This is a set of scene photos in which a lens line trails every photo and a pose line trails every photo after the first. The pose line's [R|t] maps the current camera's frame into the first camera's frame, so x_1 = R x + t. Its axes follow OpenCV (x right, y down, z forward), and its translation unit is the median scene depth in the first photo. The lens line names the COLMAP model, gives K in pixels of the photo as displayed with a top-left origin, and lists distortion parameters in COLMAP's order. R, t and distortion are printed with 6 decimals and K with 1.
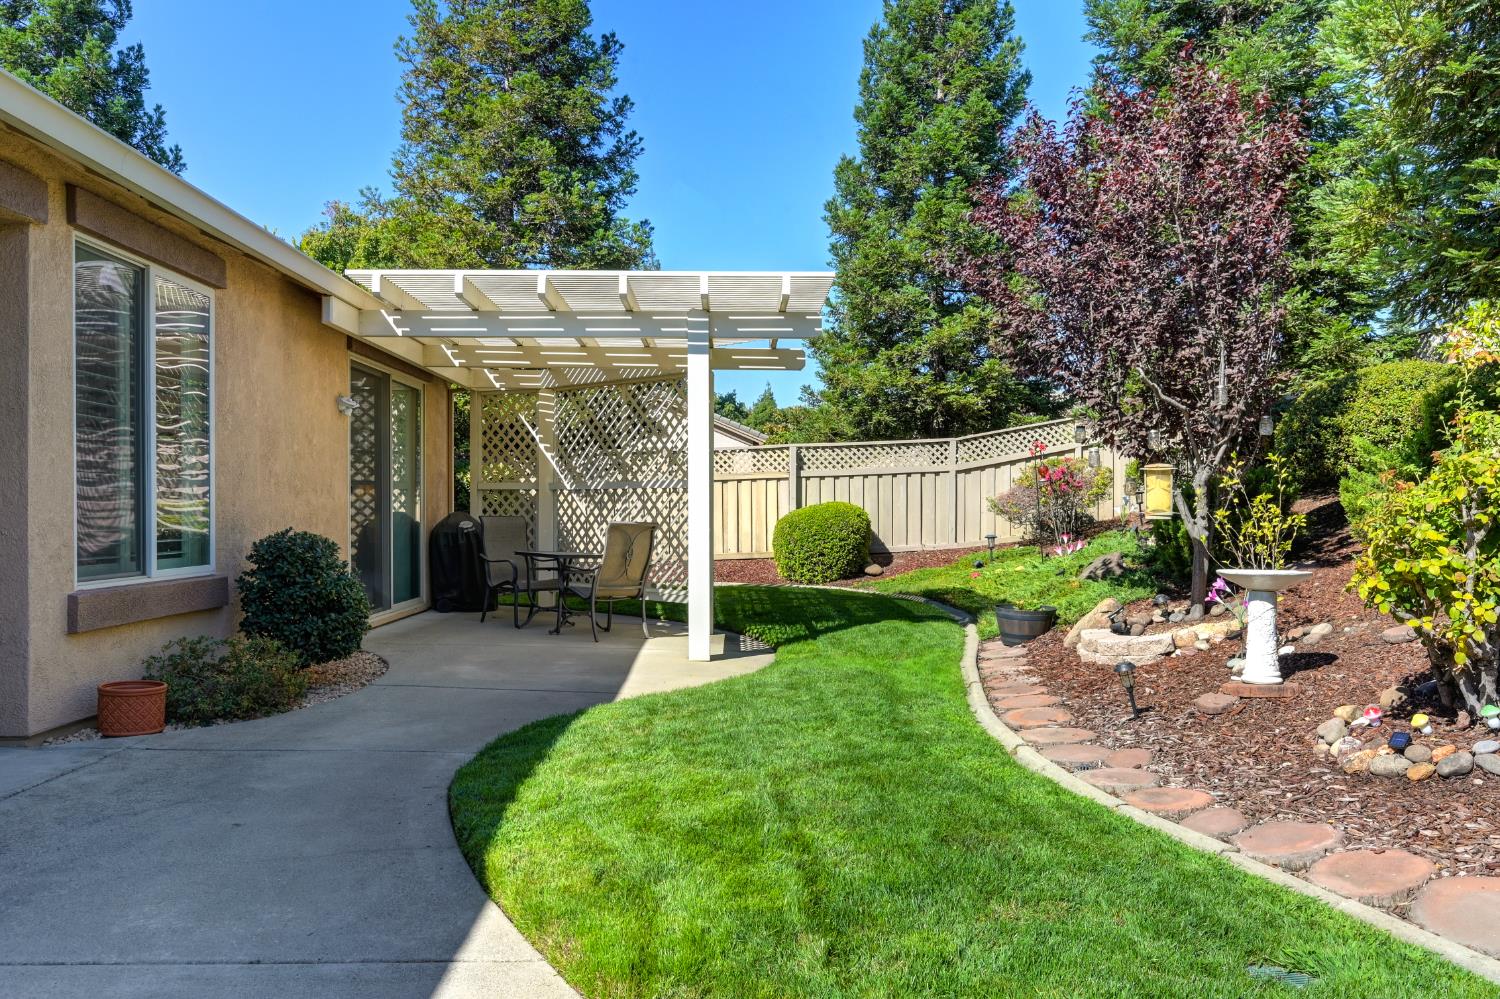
lens RADIAL K [[1104.1, 0, 757.6], [0, 1104.1, 508.1], [0, 0, 1]] dist [0.005143, 0.001592]
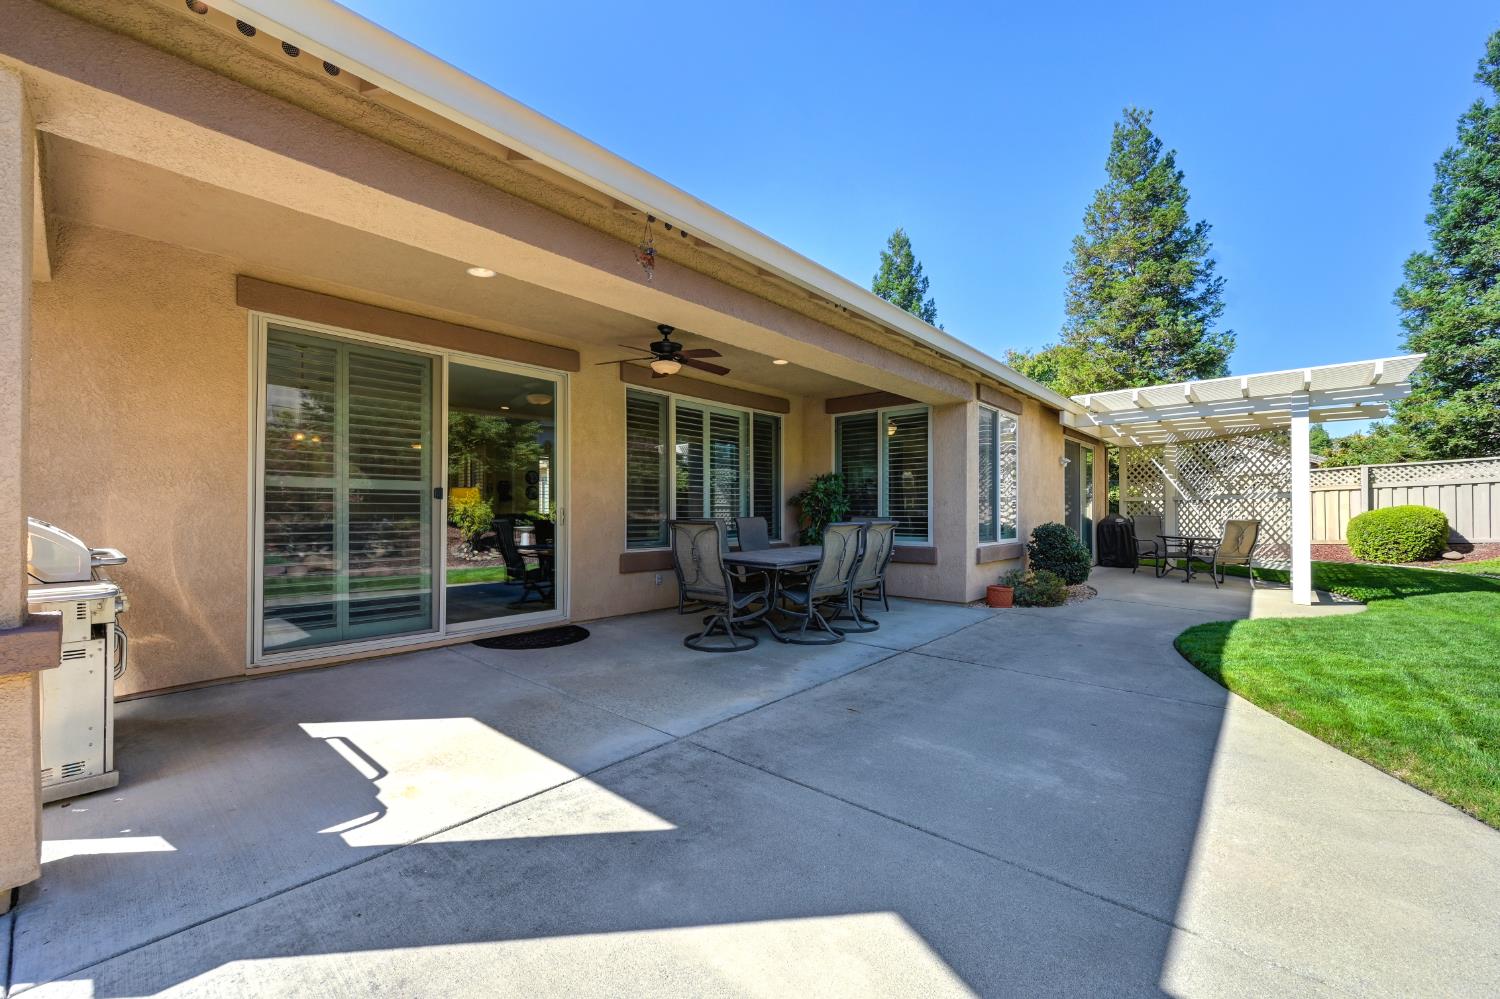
lens RADIAL K [[592.3, 0, 759.9], [0, 592.3, 509.2], [0, 0, 1]] dist [-0.000139, 0.000283]
pose [[0.735815, -0.006419, -0.677152, -0.032814], [0.005265, 0.999979, -0.003758, -0.002748], [0.677162, -0.000800, 0.735833, -0.128427]]
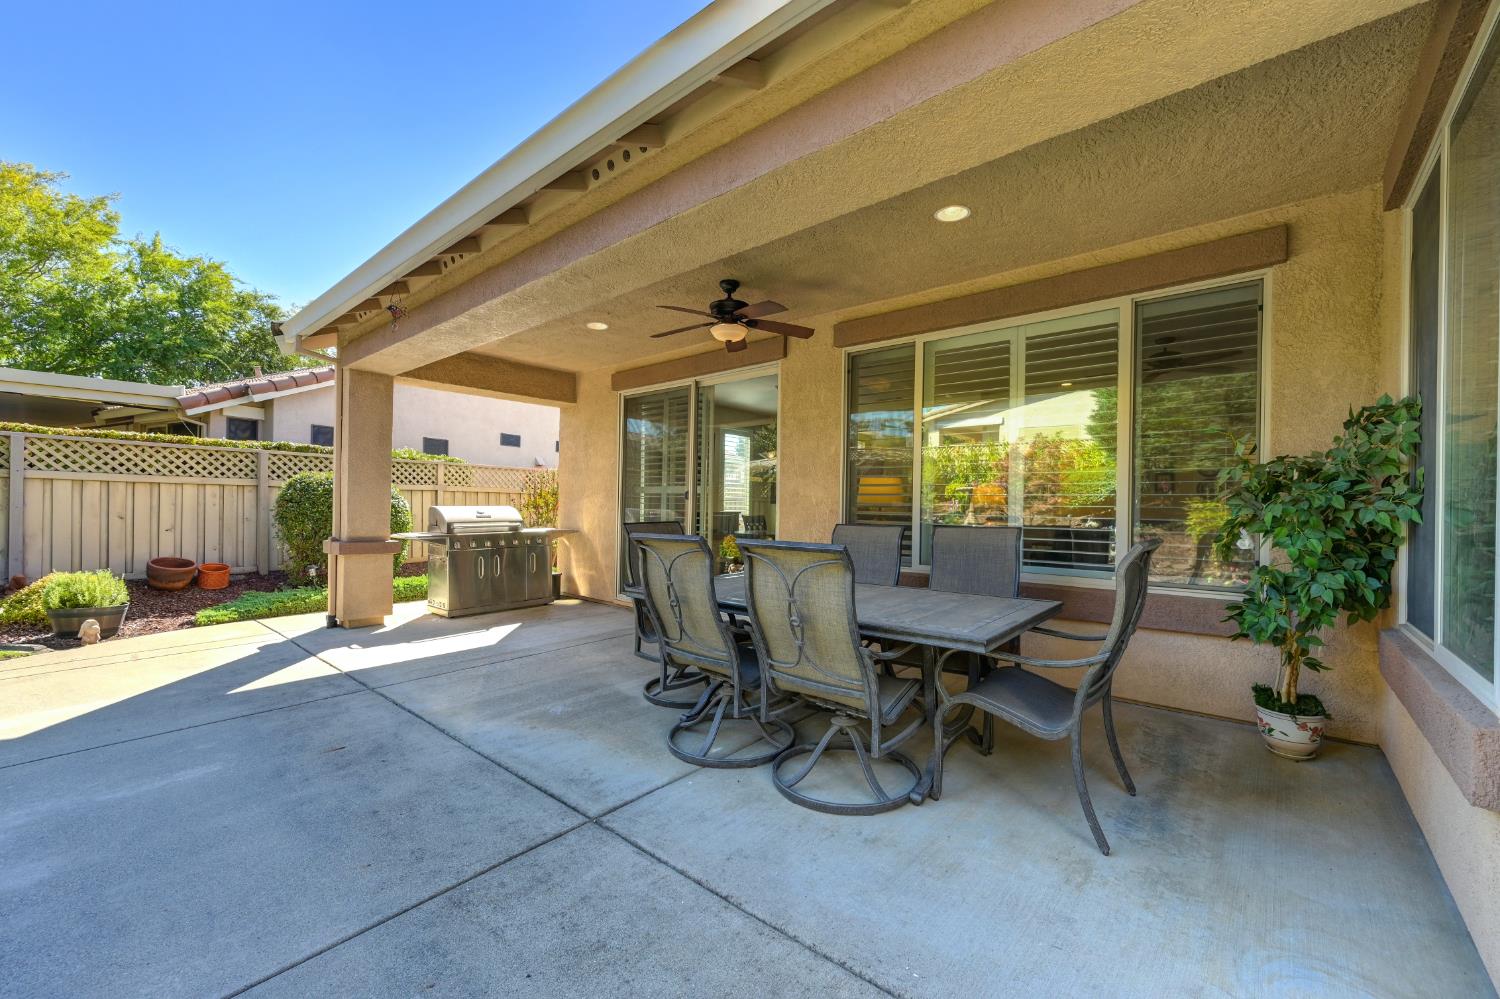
lens RADIAL K [[600.6, 0, 760.0], [0, 600.6, 510.2], [0, 0, 1]] dist [0.000699, 0.000322]
pose [[-0.669632, -0.009221, -0.742636, -0.123858], [-0.014377, 0.999897, 0.000547, -0.004785], [0.742554, 0.011043, -0.669695, 0.375932]]
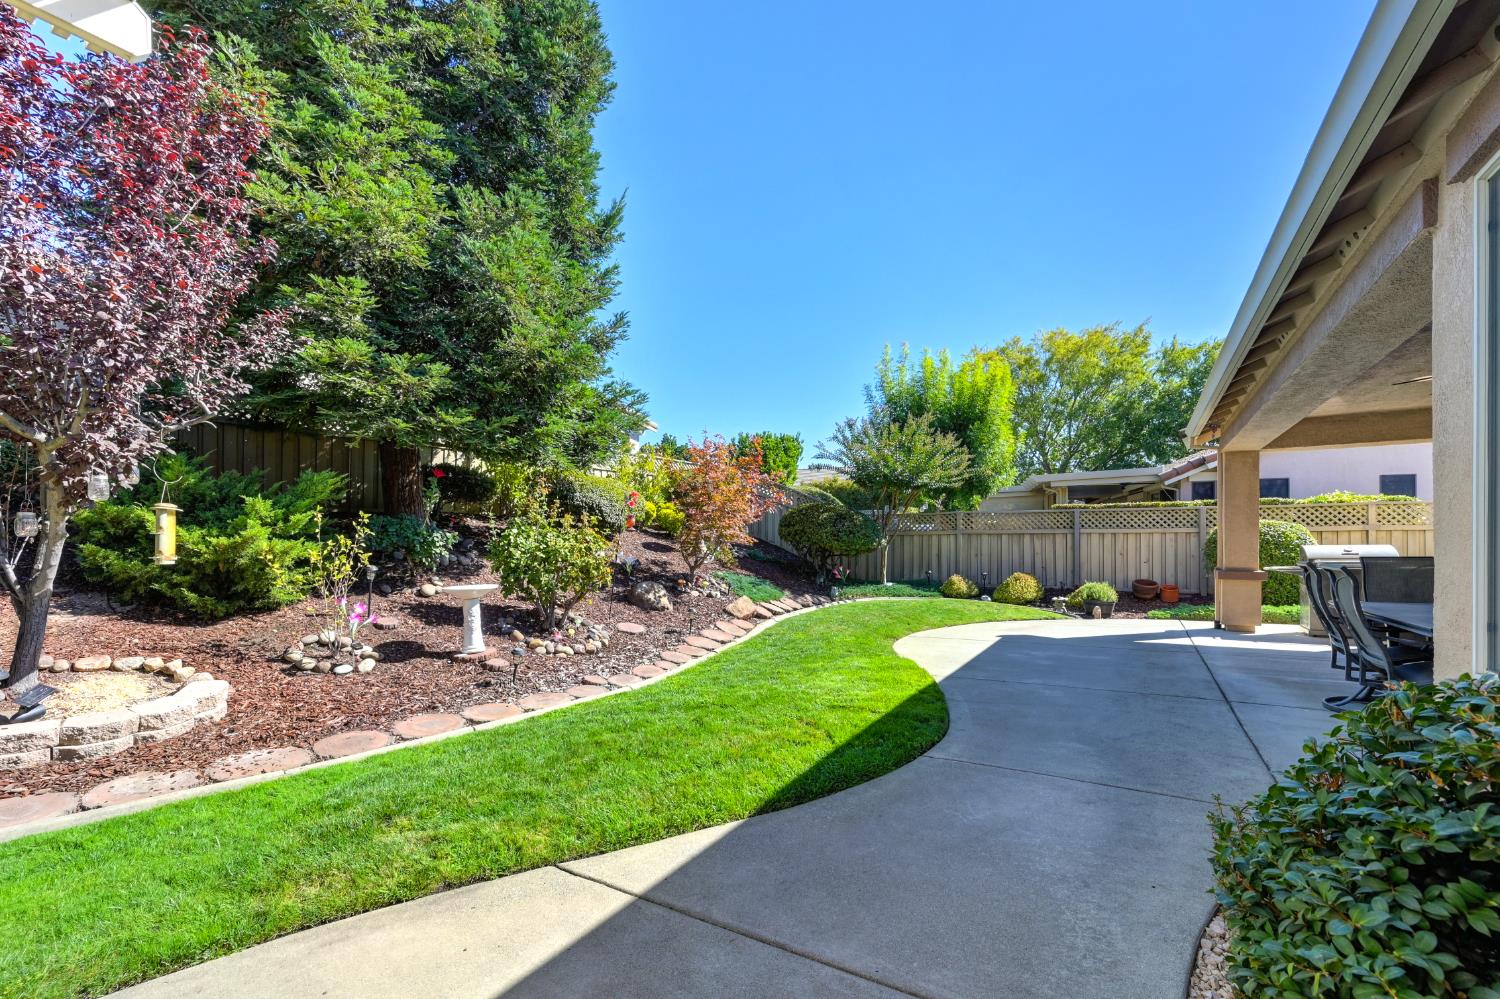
lens RADIAL K [[616.5, 0, 746.6], [0, 616.5, 540.3], [0, 0, 1]] dist [0.000082, 0.000086]
pose [[-0.830559, 0.001667, 0.556928, -0.191086], [-0.001381, 0.999986, -0.005053, -0.005411], [-0.556929, -0.004966, -0.830545, 0.688242]]
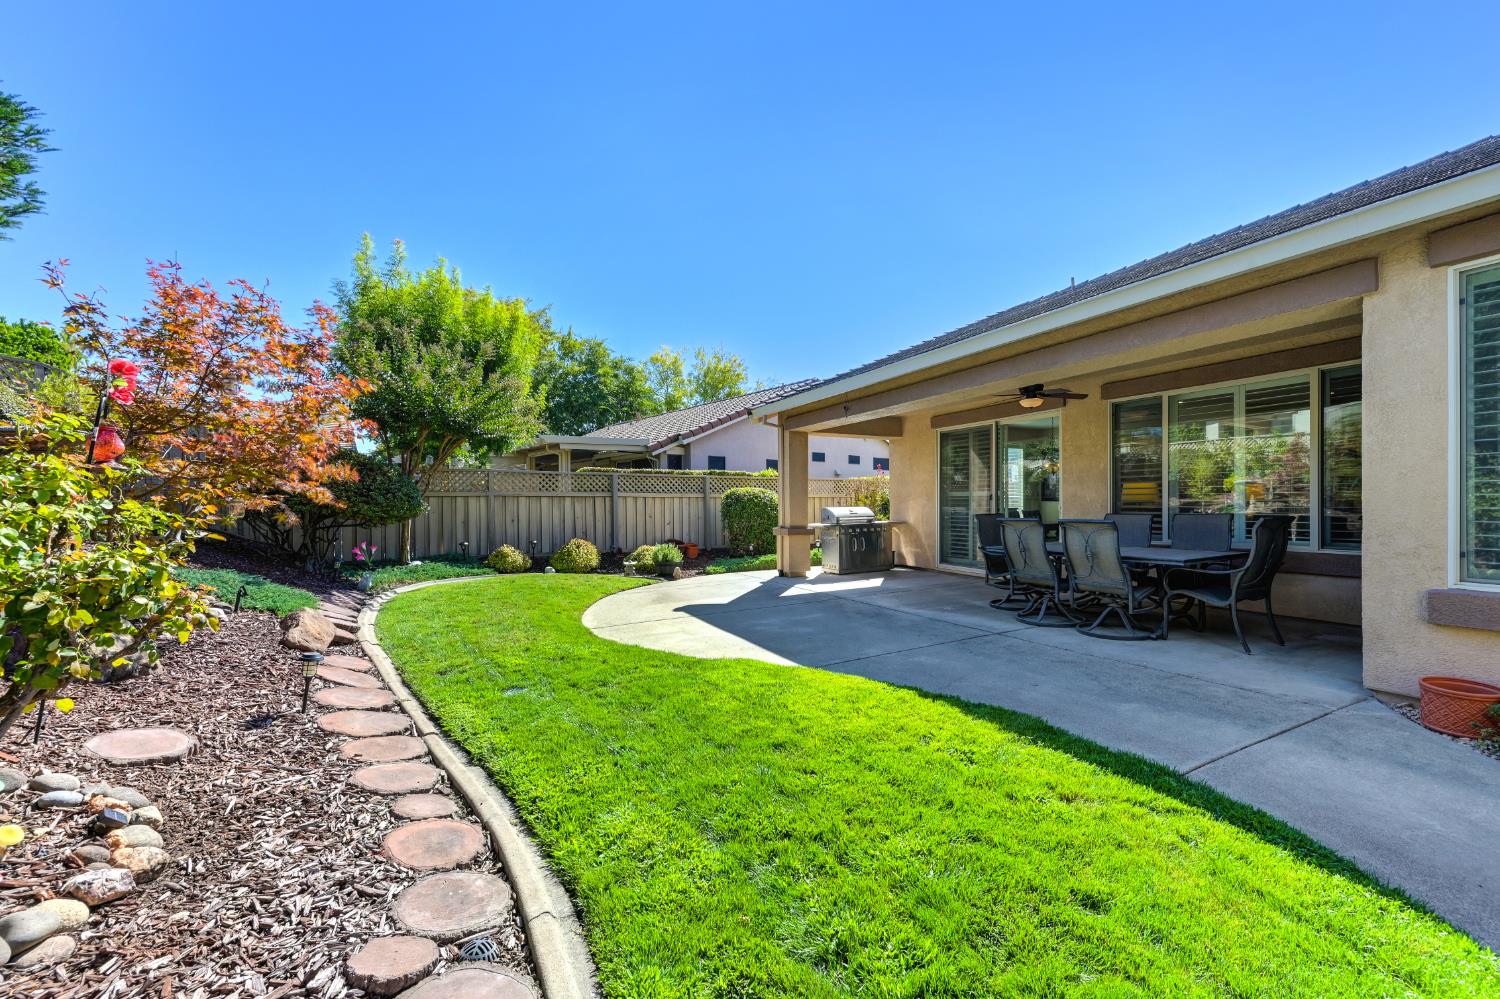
lens RADIAL K [[592.3, 0, 759.9], [0, 592.3, 509.2], [0, 0, 1]] dist [-0.000139, 0.000283]
pose [[-0.902254, 0.004987, -0.431175, 0.119376], [0.003810, 0.999986, 0.003593, -0.004860], [0.431187, 0.001599, -0.902261, 0.536301]]
